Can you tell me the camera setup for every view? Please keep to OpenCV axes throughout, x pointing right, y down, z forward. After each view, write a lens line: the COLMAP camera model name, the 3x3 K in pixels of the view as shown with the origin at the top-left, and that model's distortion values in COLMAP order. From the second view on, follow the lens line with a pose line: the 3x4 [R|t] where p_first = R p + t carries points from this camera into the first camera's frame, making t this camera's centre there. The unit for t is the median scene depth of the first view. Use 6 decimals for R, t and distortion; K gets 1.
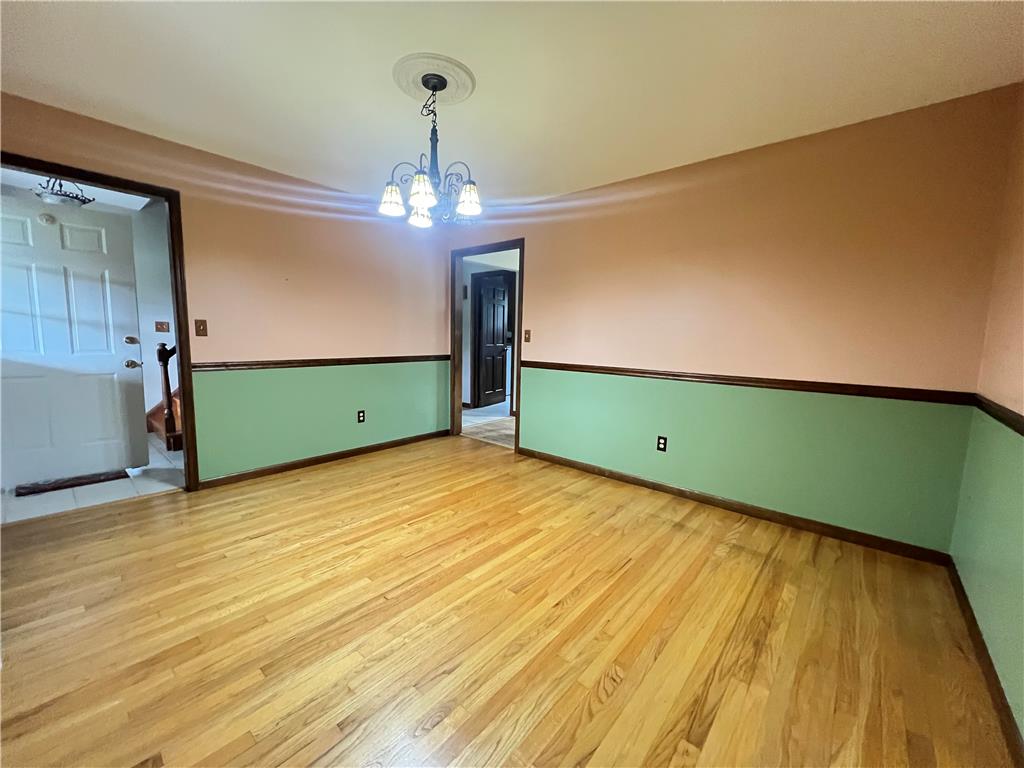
lens RADIAL K [[410.6, 0, 511.1], [0, 410.6, 382.8], [0, 0, 1]] dist [-0.001441, 0.000012]
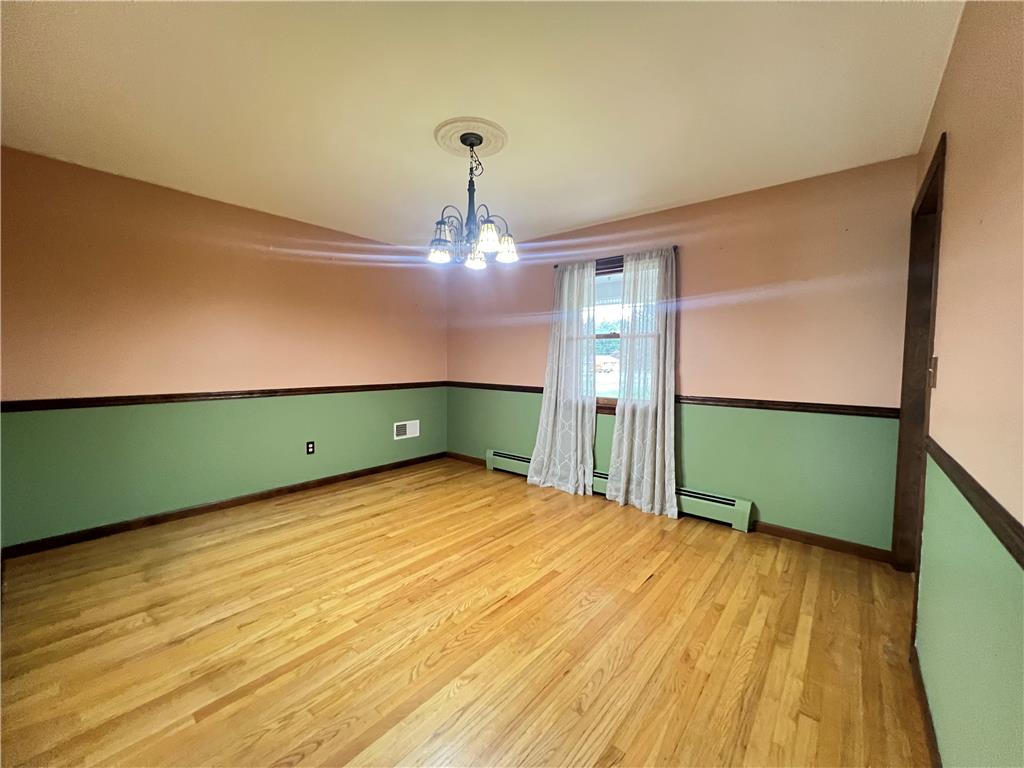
lens RADIAL K [[410.6, 0, 512.7], [0, 410.6, 382.4], [0, 0, 1]] dist [-0.001441, 0.000012]
pose [[-0.999167, -0.033795, -0.022889, -0.254205], [-0.037176, 0.985004, 0.168479, -0.242797], [0.016852, 0.169190, -0.985439, 1.926965]]
